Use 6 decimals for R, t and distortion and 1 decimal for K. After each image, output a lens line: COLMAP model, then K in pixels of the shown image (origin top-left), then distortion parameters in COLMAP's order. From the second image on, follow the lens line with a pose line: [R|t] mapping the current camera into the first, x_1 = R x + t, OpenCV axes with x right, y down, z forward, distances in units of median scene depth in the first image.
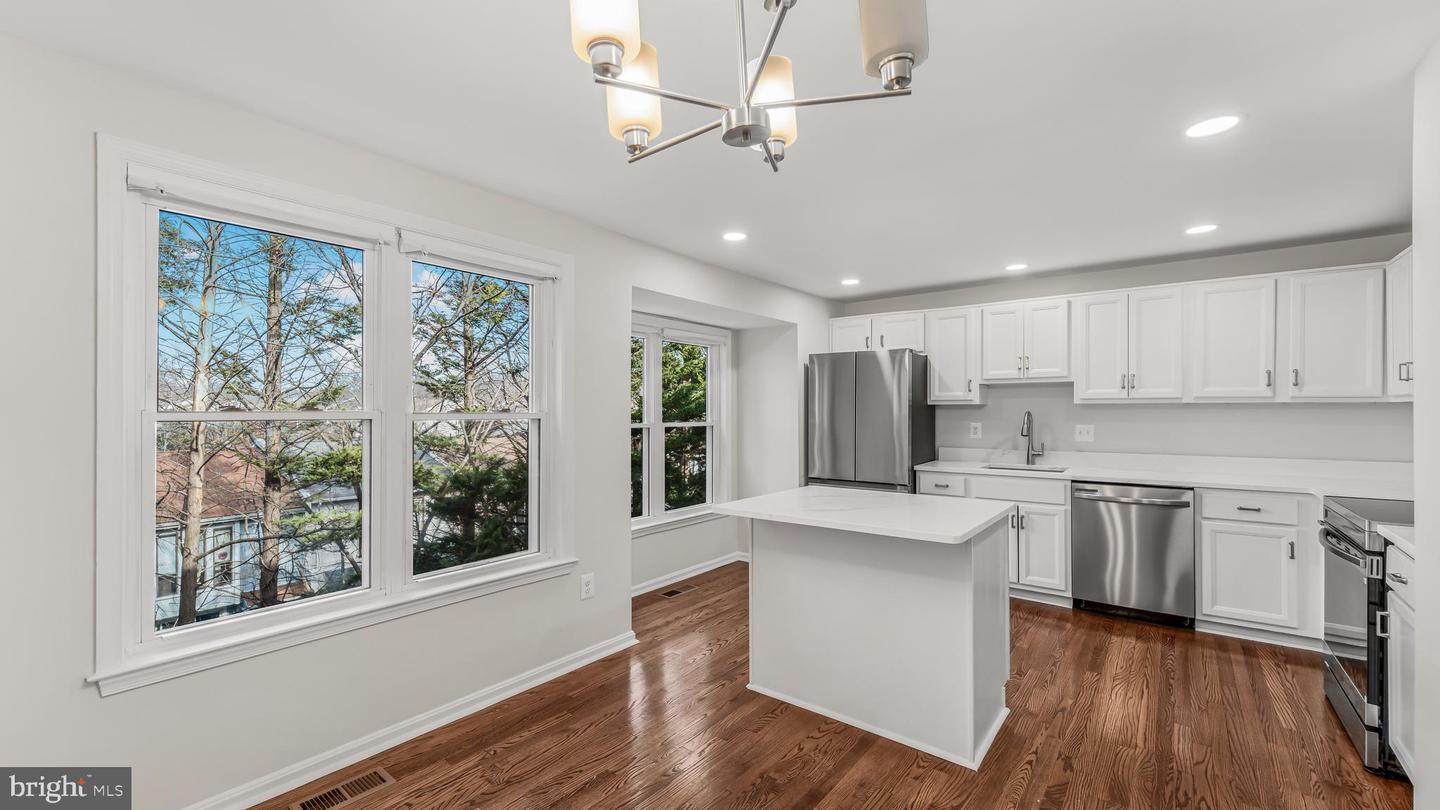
lens RADIAL K [[585.7, 0, 678.0], [0, 585.7, 408.9], [0, 0, 1]] dist [0.000804, -0.000831]
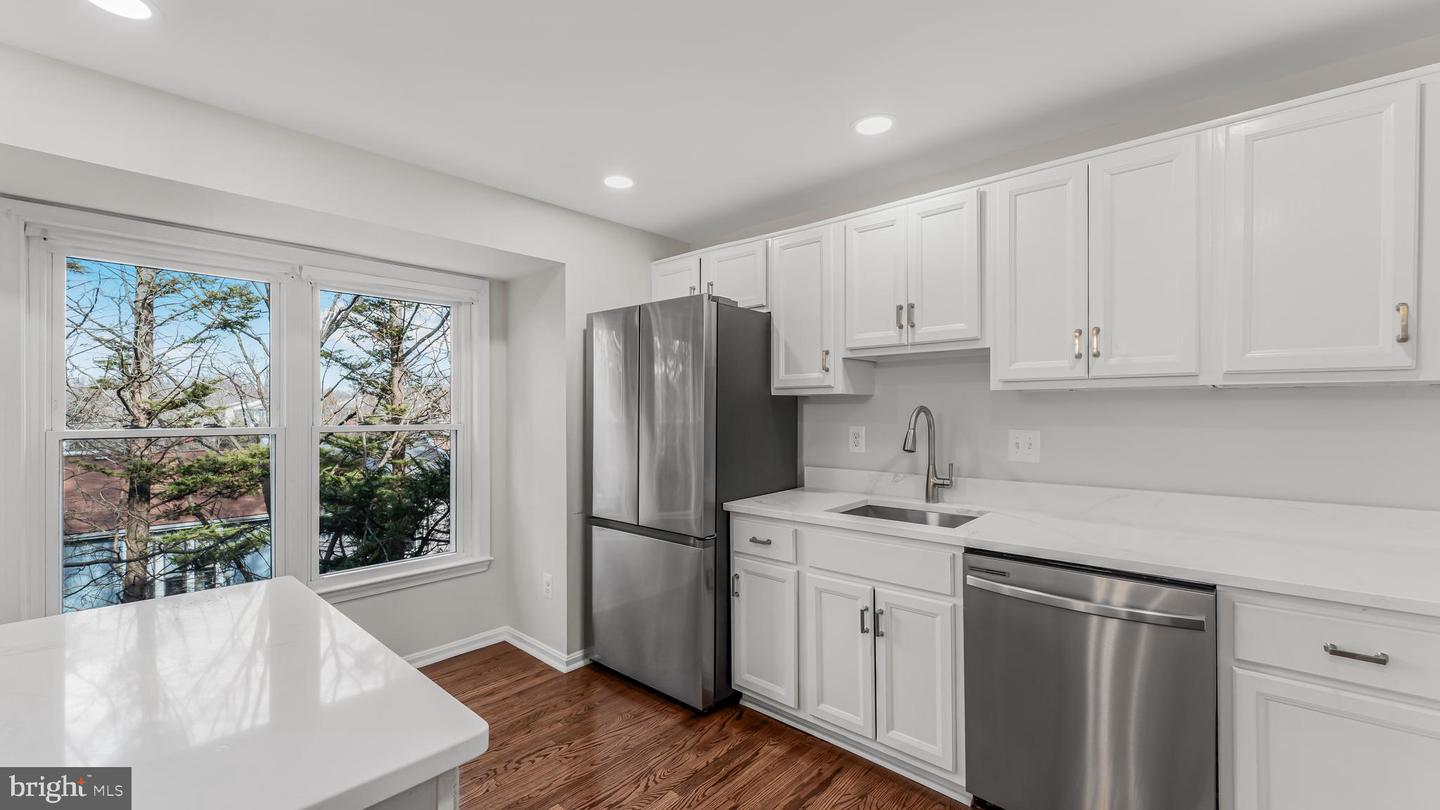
lens RADIAL K [[585.7, 0, 704.5], [0, 585.7, 409.0], [0, 0, 1]] dist [0.000804, -0.000831]
pose [[0.999134, -0.000576, -0.041601, 0.441066], [0.000624, 0.999999, 0.001132, 0.006404], [0.041600, -0.001157, 0.999134, 0.468669]]
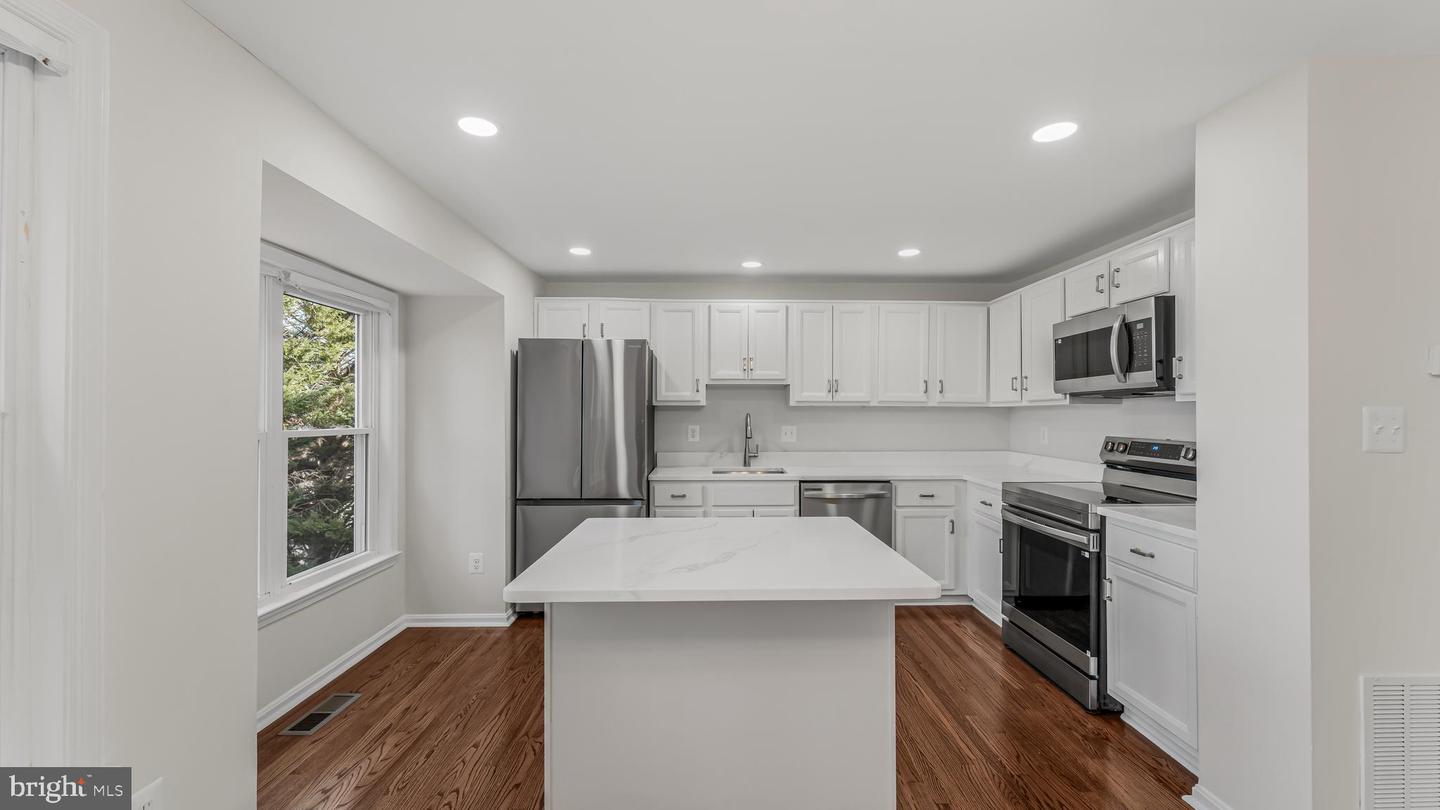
lens RADIAL K [[585.7, 0, 731.2], [0, 585.7, 410.0], [0, 0, 1]] dist [0.000804, -0.000831]
pose [[0.752853, 0.005372, 0.658166, -0.083356], [-0.004427, 0.999985, -0.003097, 0.001792], [-0.658173, -0.000582, 0.752866, 0.285834]]
